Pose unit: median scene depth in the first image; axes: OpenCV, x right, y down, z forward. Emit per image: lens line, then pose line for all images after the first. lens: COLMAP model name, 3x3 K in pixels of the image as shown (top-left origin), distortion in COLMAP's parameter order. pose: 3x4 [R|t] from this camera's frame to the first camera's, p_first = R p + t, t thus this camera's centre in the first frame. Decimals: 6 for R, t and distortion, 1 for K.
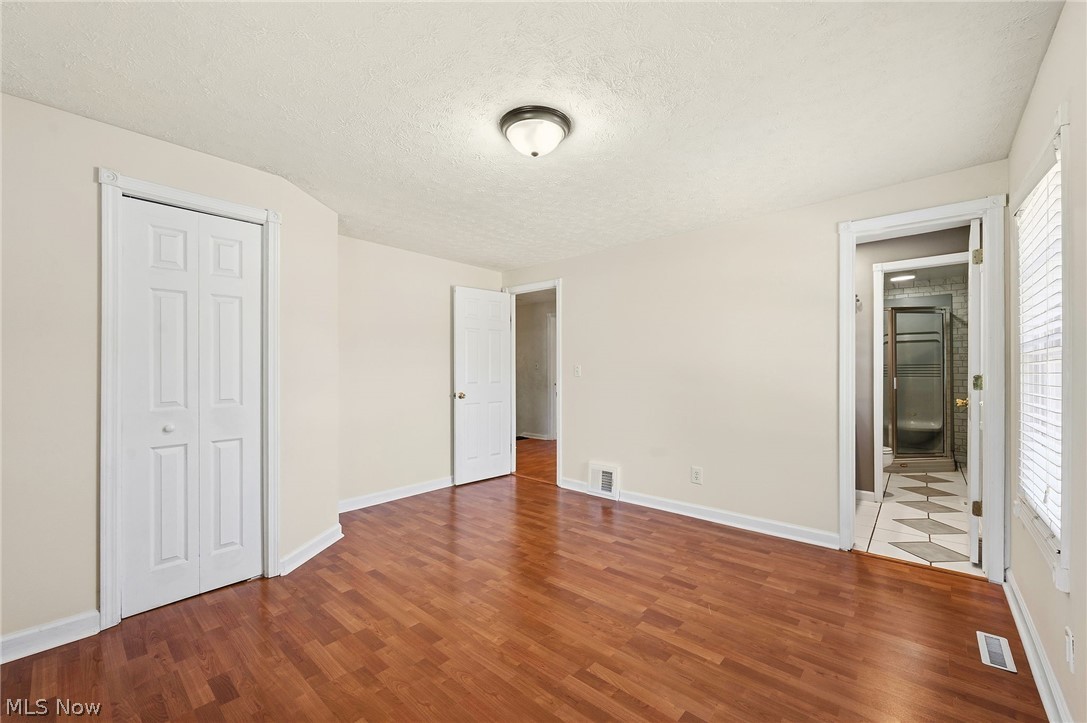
lens RADIAL K [[431.3, 0, 545.3], [0, 431.3, 365.9], [0, 0, 1]] dist [0.001677, 0.000029]
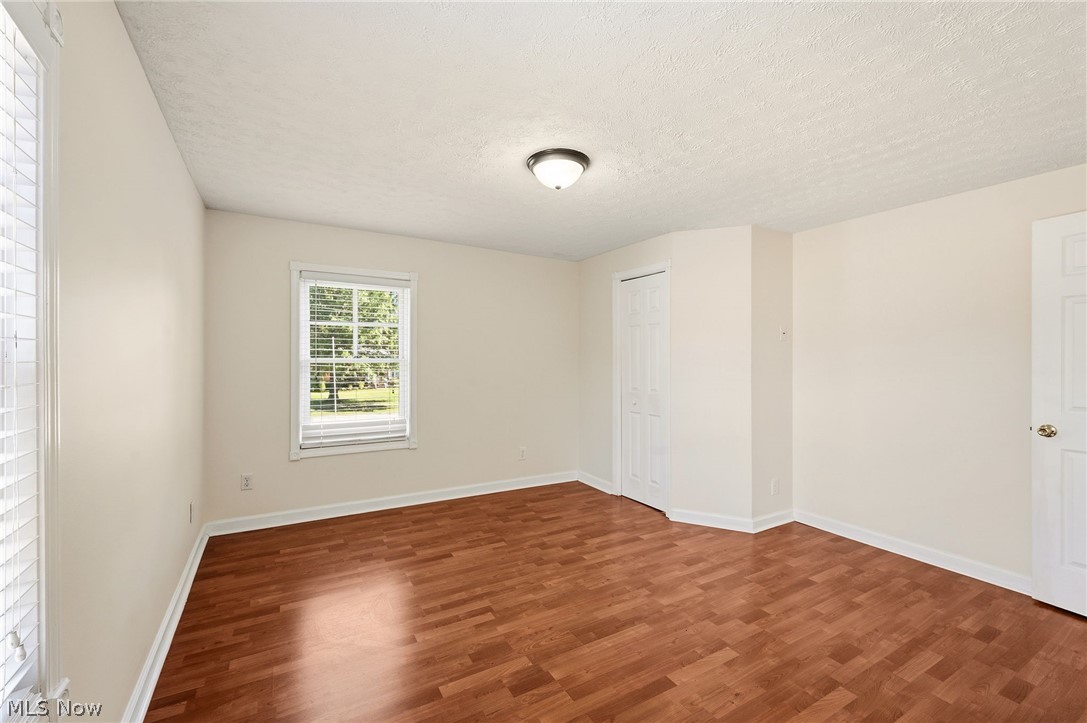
lens RADIAL K [[458.2, 0, 544.9], [0, 458.2, 362.4], [0, 0, 1]] dist [0.002163, 0.000156]
pose [[-0.318117, 0.003332, -0.948046, 1.015010], [0.001719, 0.999994, 0.002938, -0.025846], [0.948050, -0.000695, -0.318121, 1.216739]]
